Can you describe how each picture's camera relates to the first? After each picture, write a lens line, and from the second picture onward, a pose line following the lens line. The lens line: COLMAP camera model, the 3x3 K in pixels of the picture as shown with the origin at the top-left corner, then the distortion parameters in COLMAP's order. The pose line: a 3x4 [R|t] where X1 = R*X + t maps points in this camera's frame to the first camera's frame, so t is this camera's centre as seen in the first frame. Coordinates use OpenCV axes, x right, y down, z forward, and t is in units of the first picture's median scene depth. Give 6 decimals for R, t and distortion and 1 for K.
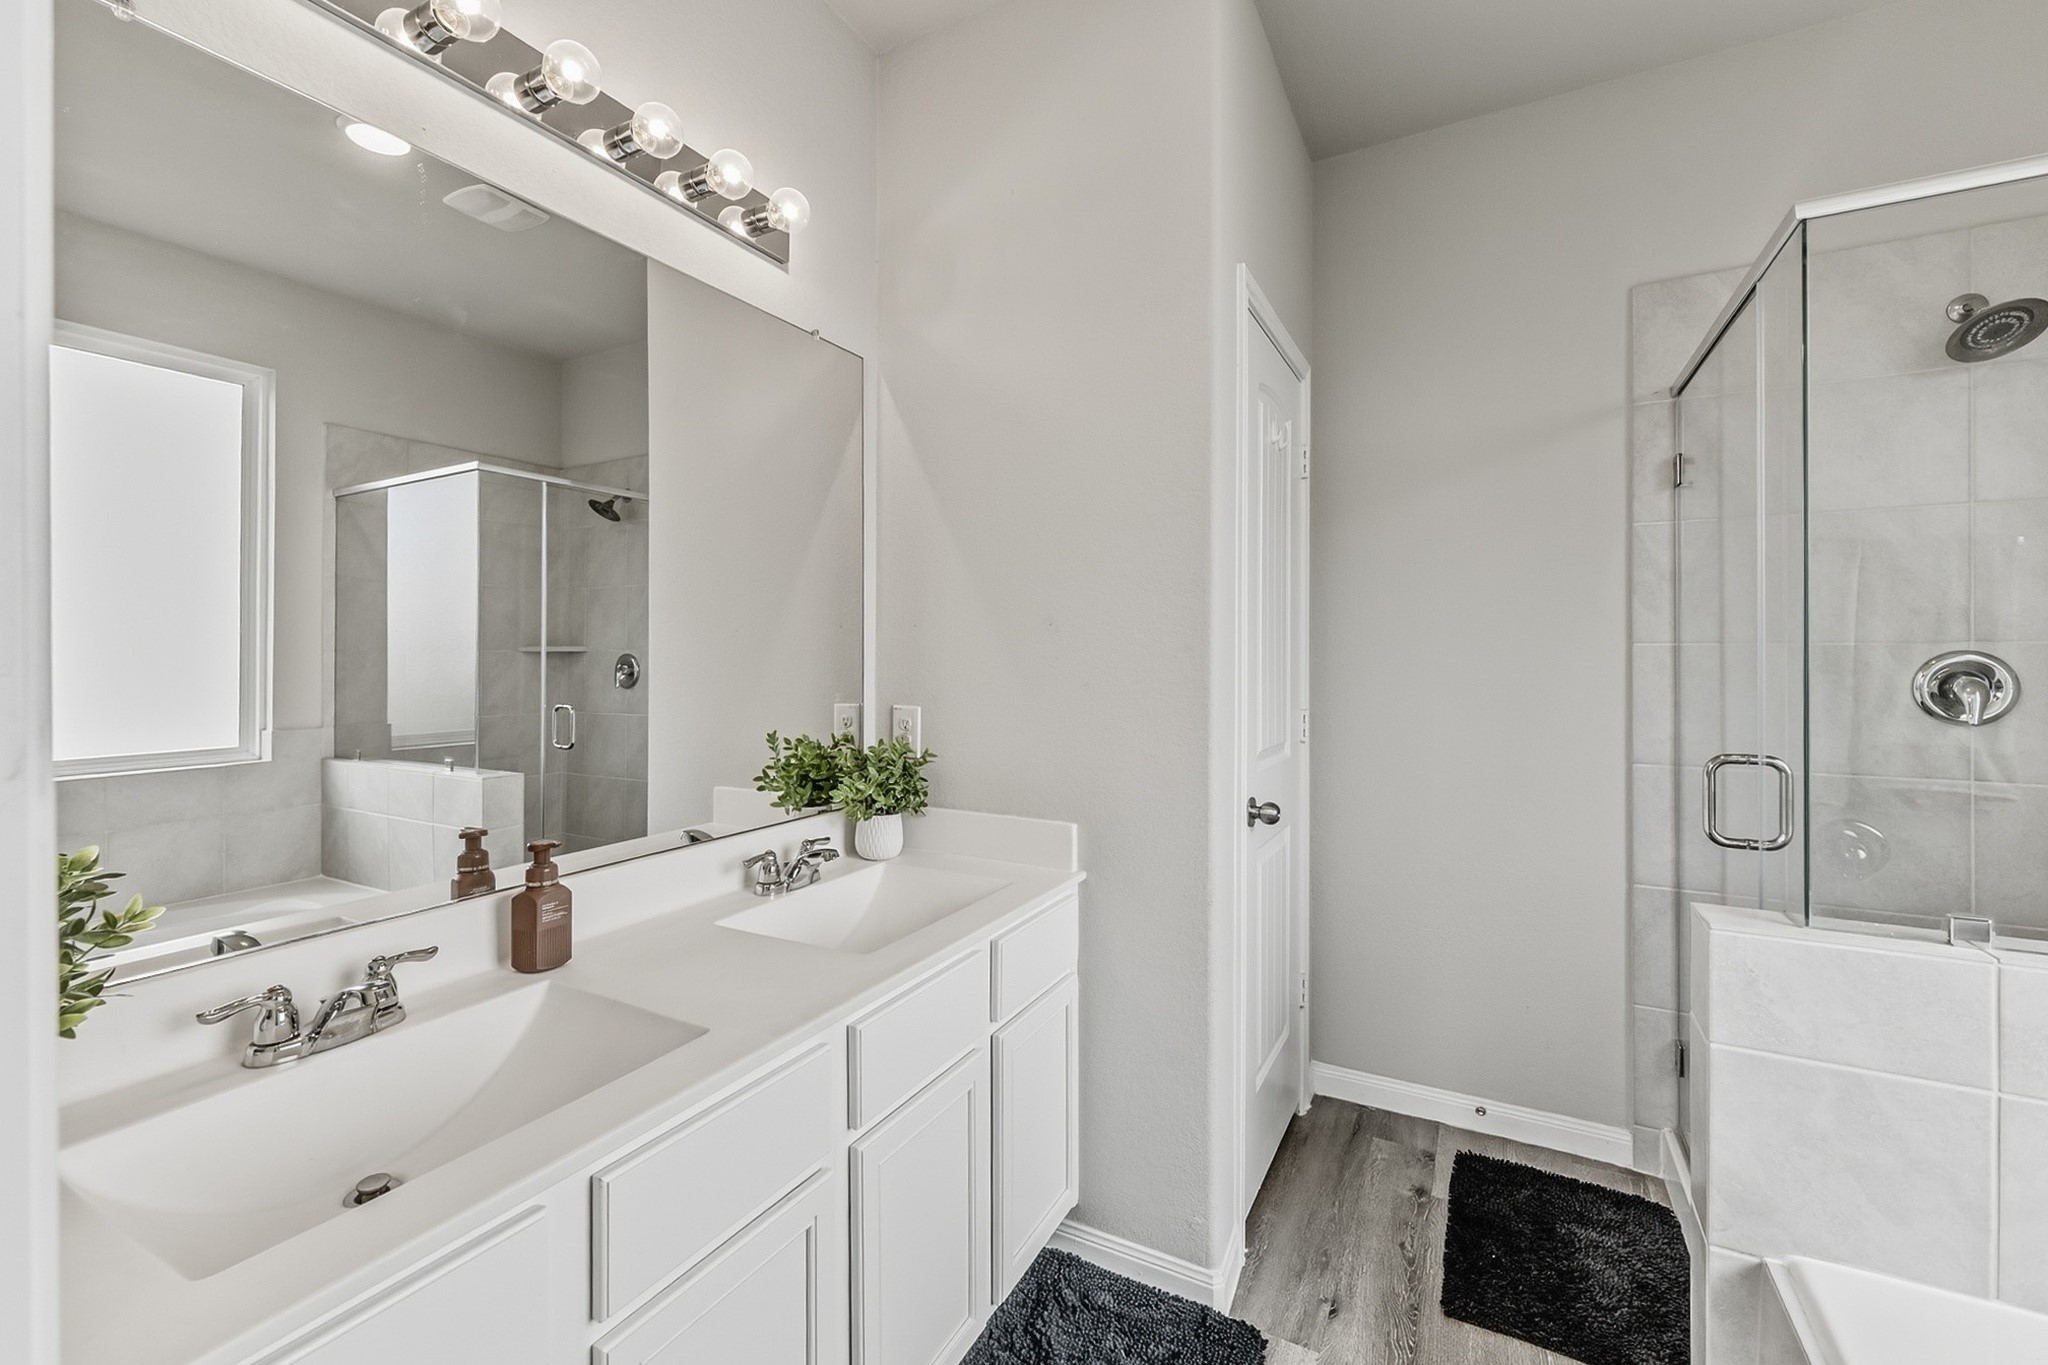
lens RADIAL K [[853.1, 0, 1022.1], [0, 853.1, 648.9], [0, 0, 1]] dist [0.001126, 0.000330]
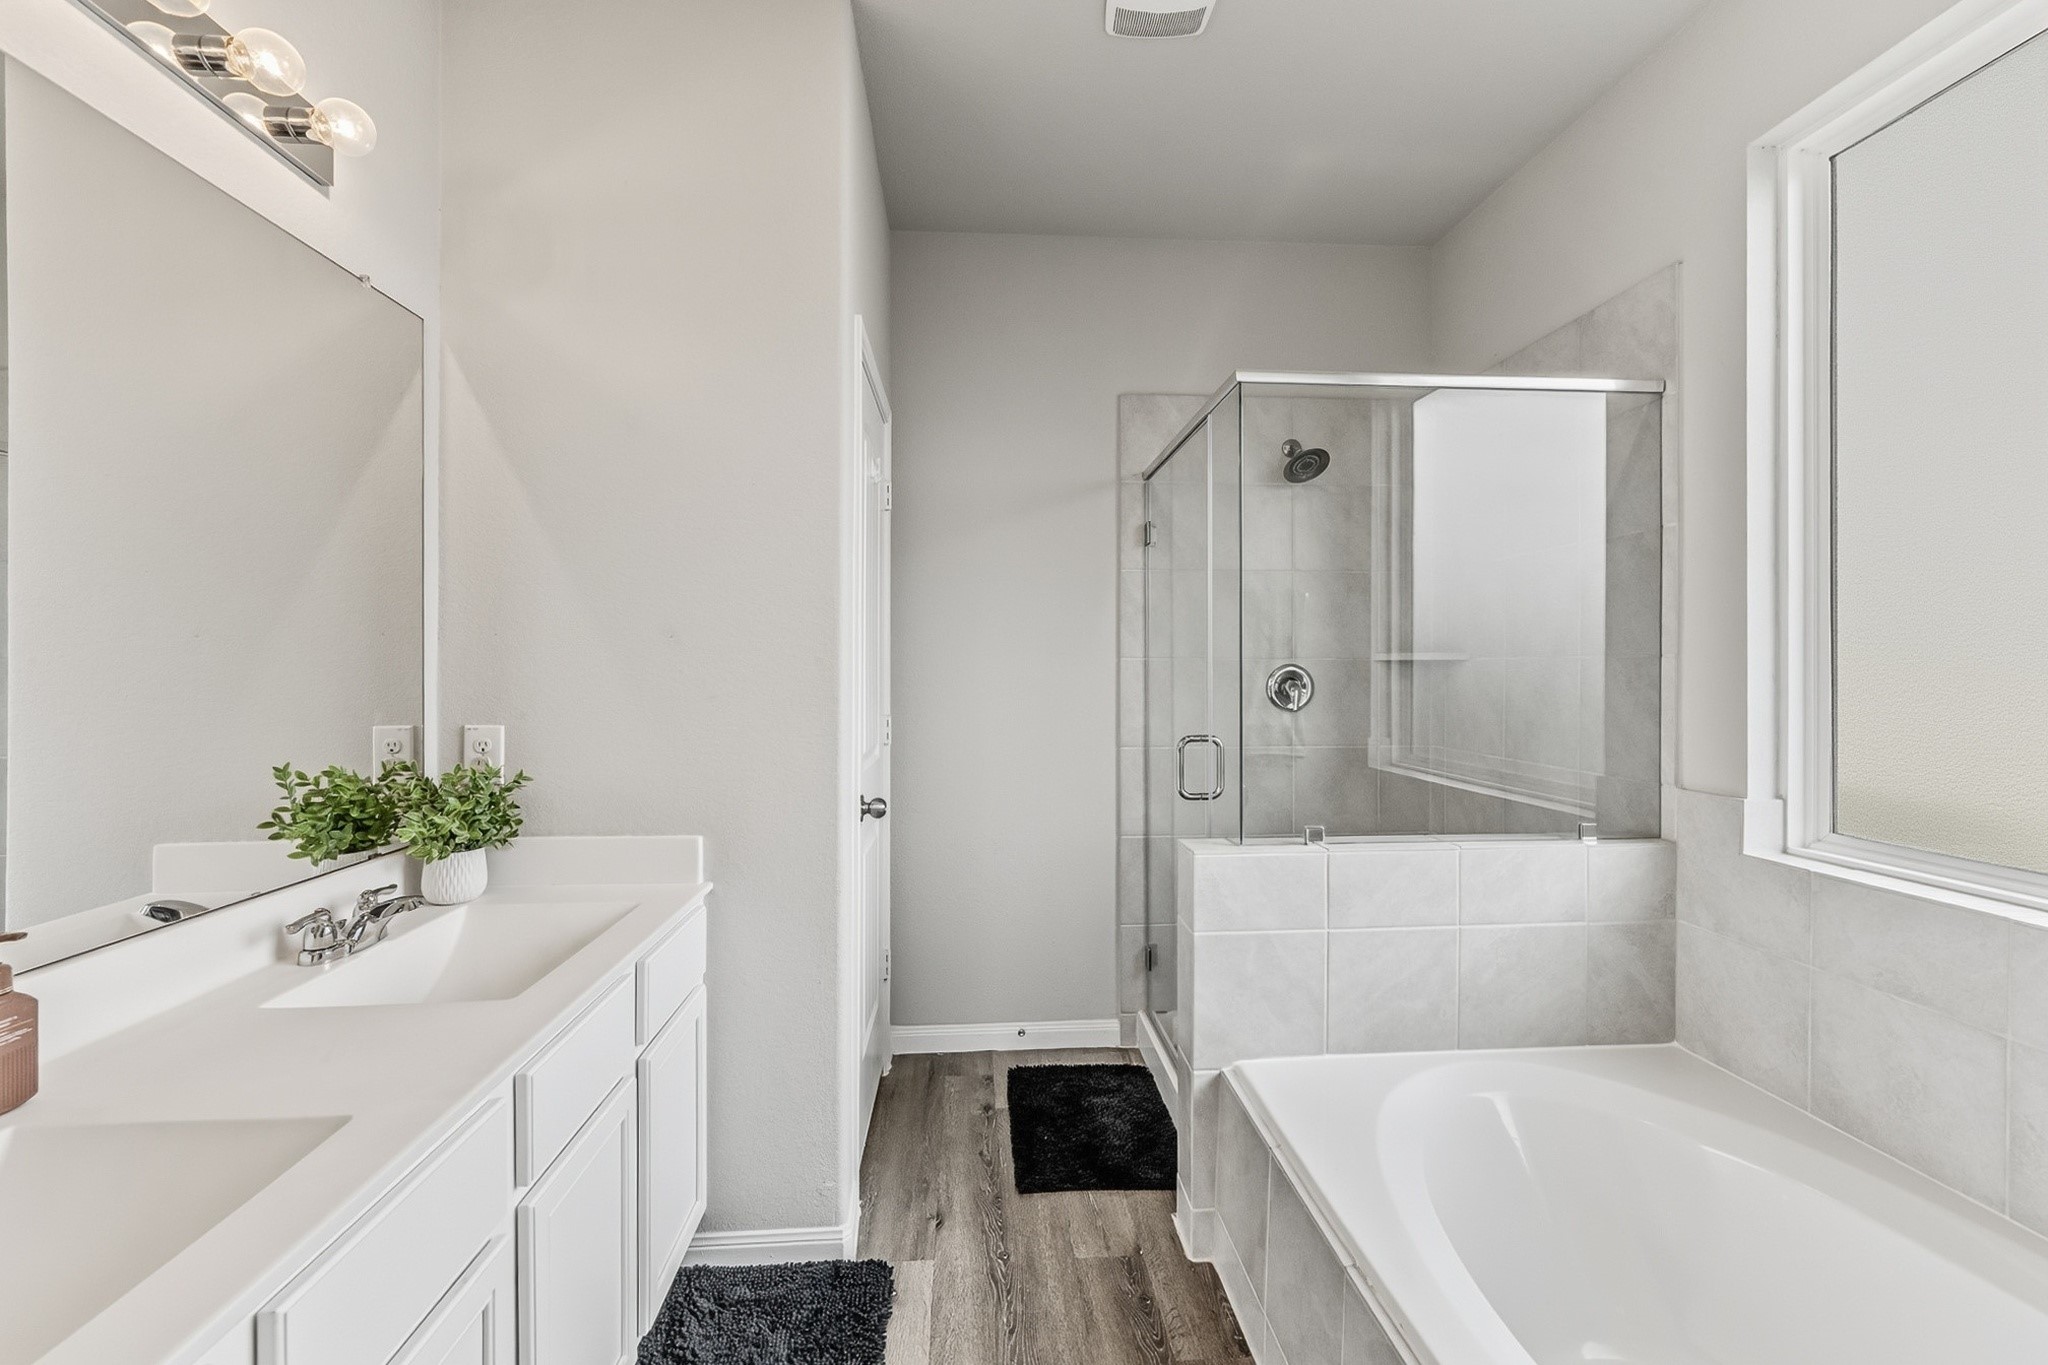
lens RADIAL K [[832.0, 0, 1021.2], [0, 832.0, 659.8], [0, 0, 1]] dist [-0.000693, 0.000356]
pose [[0.840076, 0.003720, 0.542456, -0.150468], [-0.003308, 0.999993, -0.001734, -0.001563], [-0.542459, -0.000338, 0.840082, -0.024310]]
